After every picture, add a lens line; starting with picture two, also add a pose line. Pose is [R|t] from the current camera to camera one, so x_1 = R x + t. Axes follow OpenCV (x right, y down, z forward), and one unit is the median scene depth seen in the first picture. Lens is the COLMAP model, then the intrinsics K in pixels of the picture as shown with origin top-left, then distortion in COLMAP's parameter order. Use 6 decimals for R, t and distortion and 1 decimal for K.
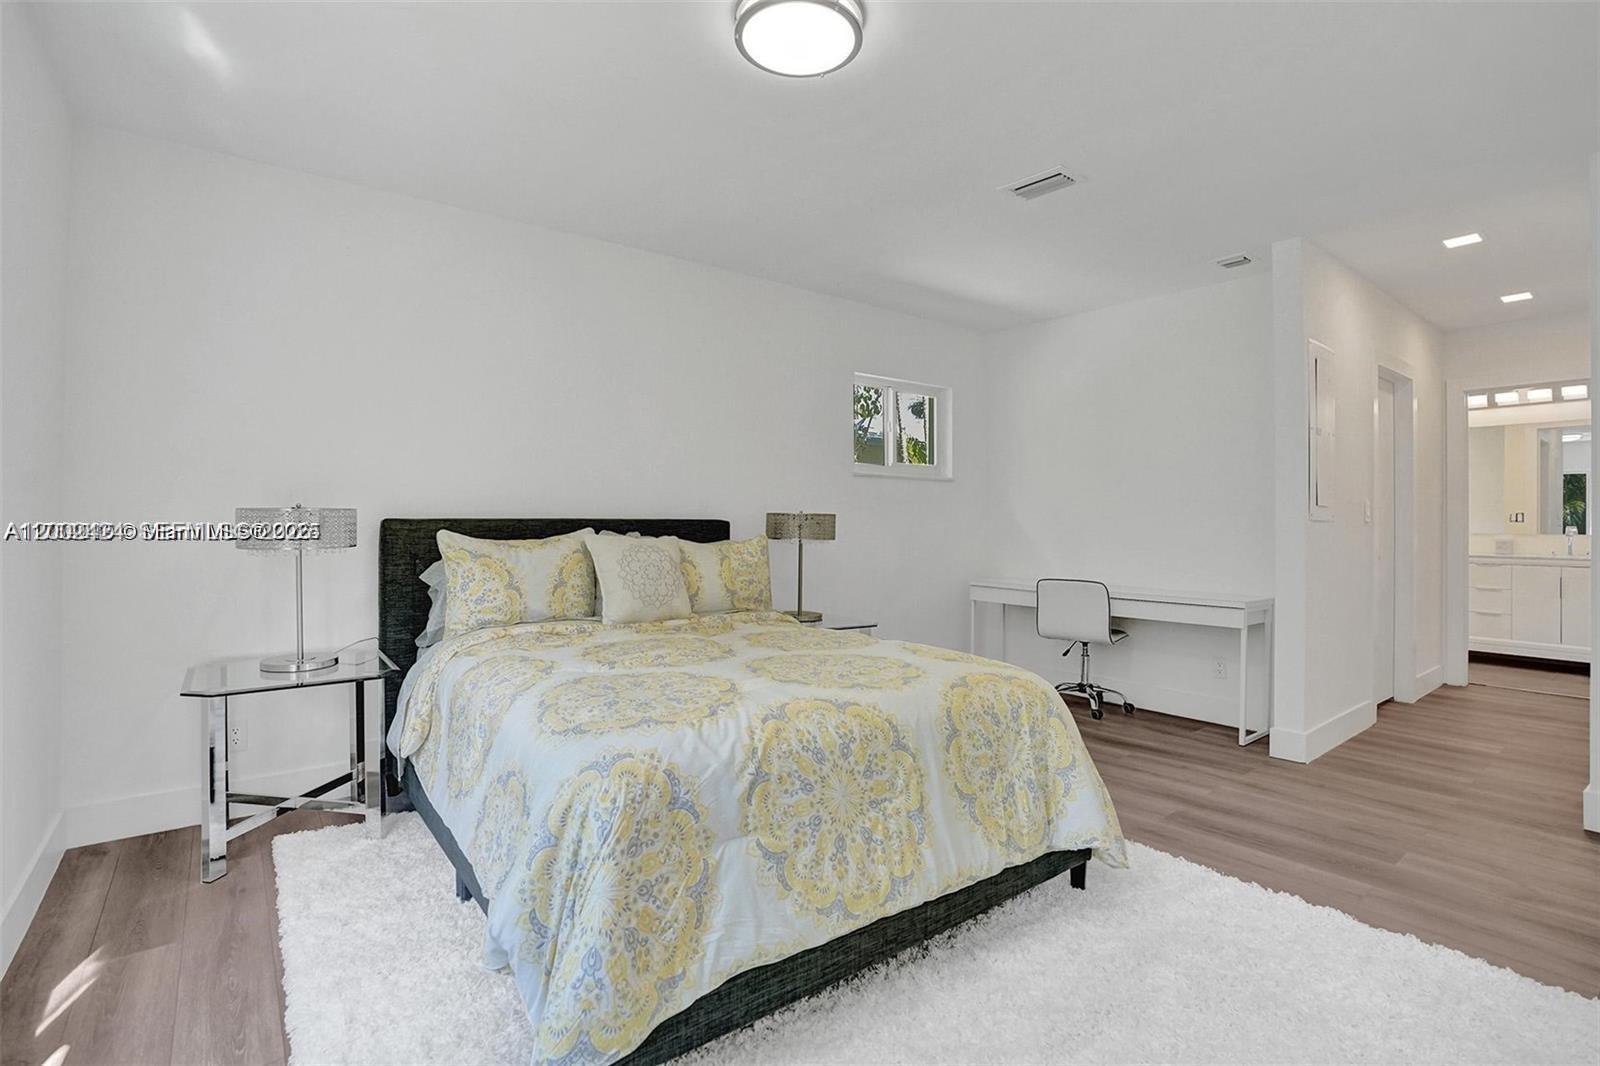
lens RADIAL K [[766.8, 0, 803.7], [0, 766.8, 539.0], [0, 0, 1]] dist [-0.071873, 0.029031]
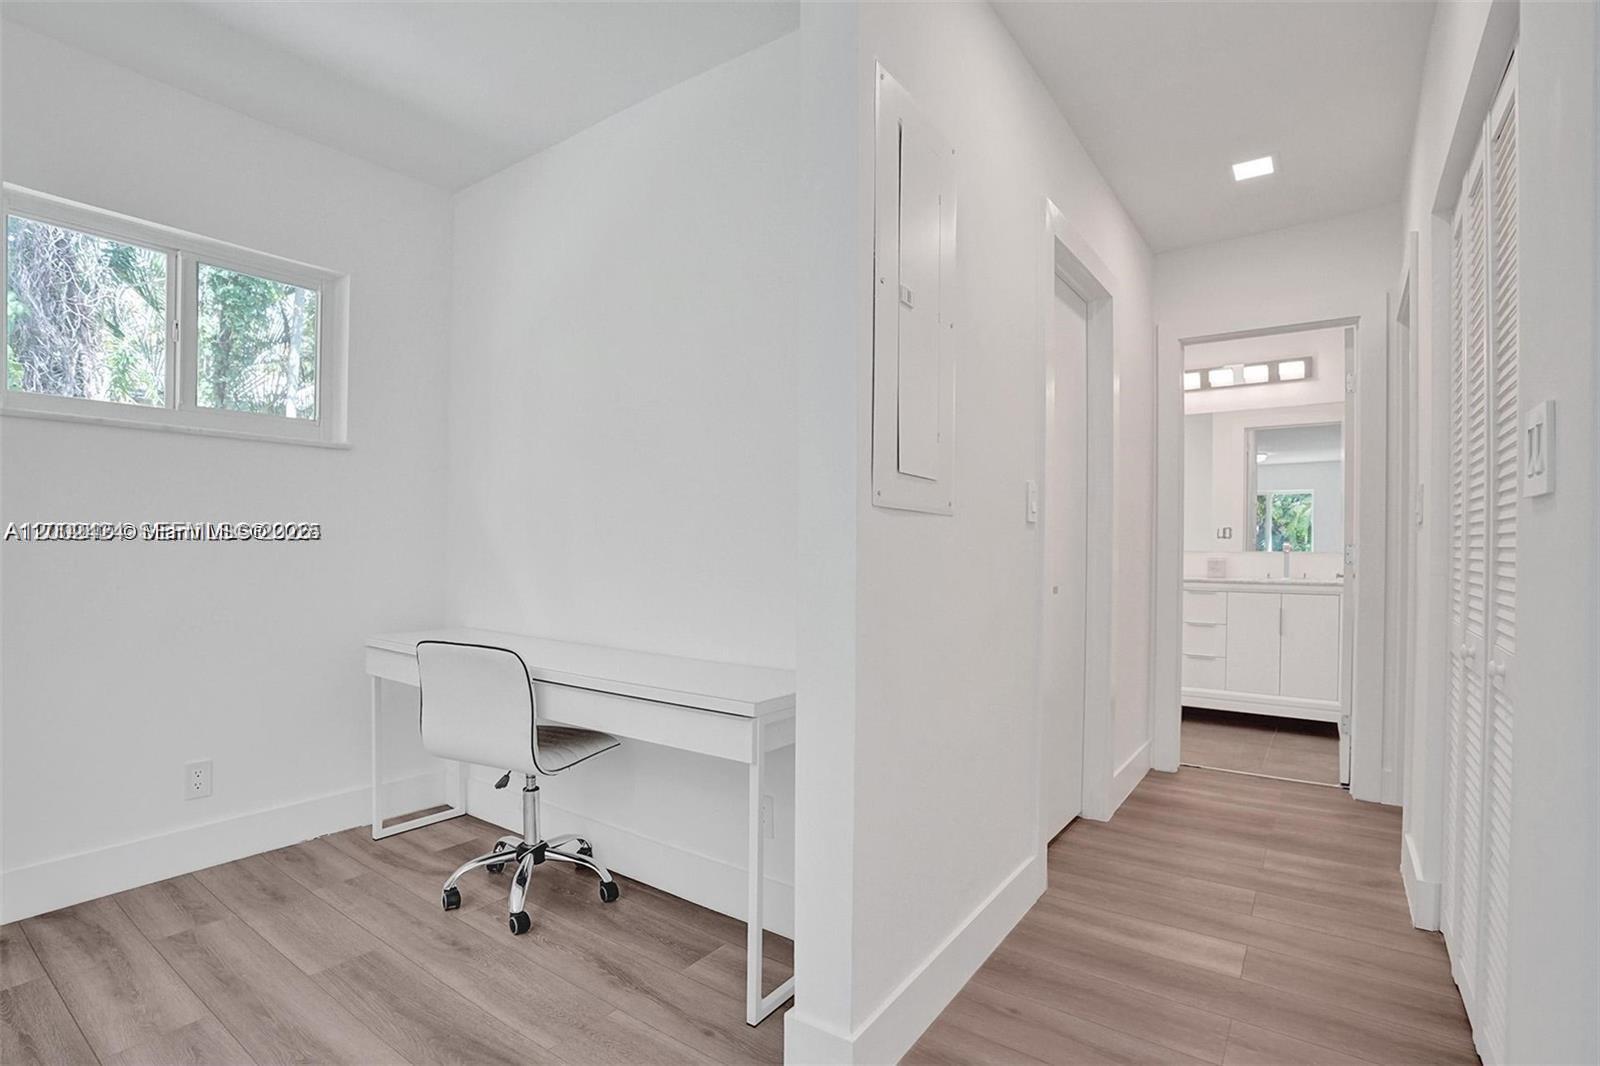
lens RADIAL K [[766.8, 0, 803.7], [0, 766.8, 539.0], [0, 0, 1]] dist [-0.071873, 0.029031]
pose [[0.960220, 0.014088, 0.278889, 0.327497], [-0.008295, 0.999725, -0.021939, 0.001743], [-0.279121, 0.018753, 0.960073, 0.380537]]
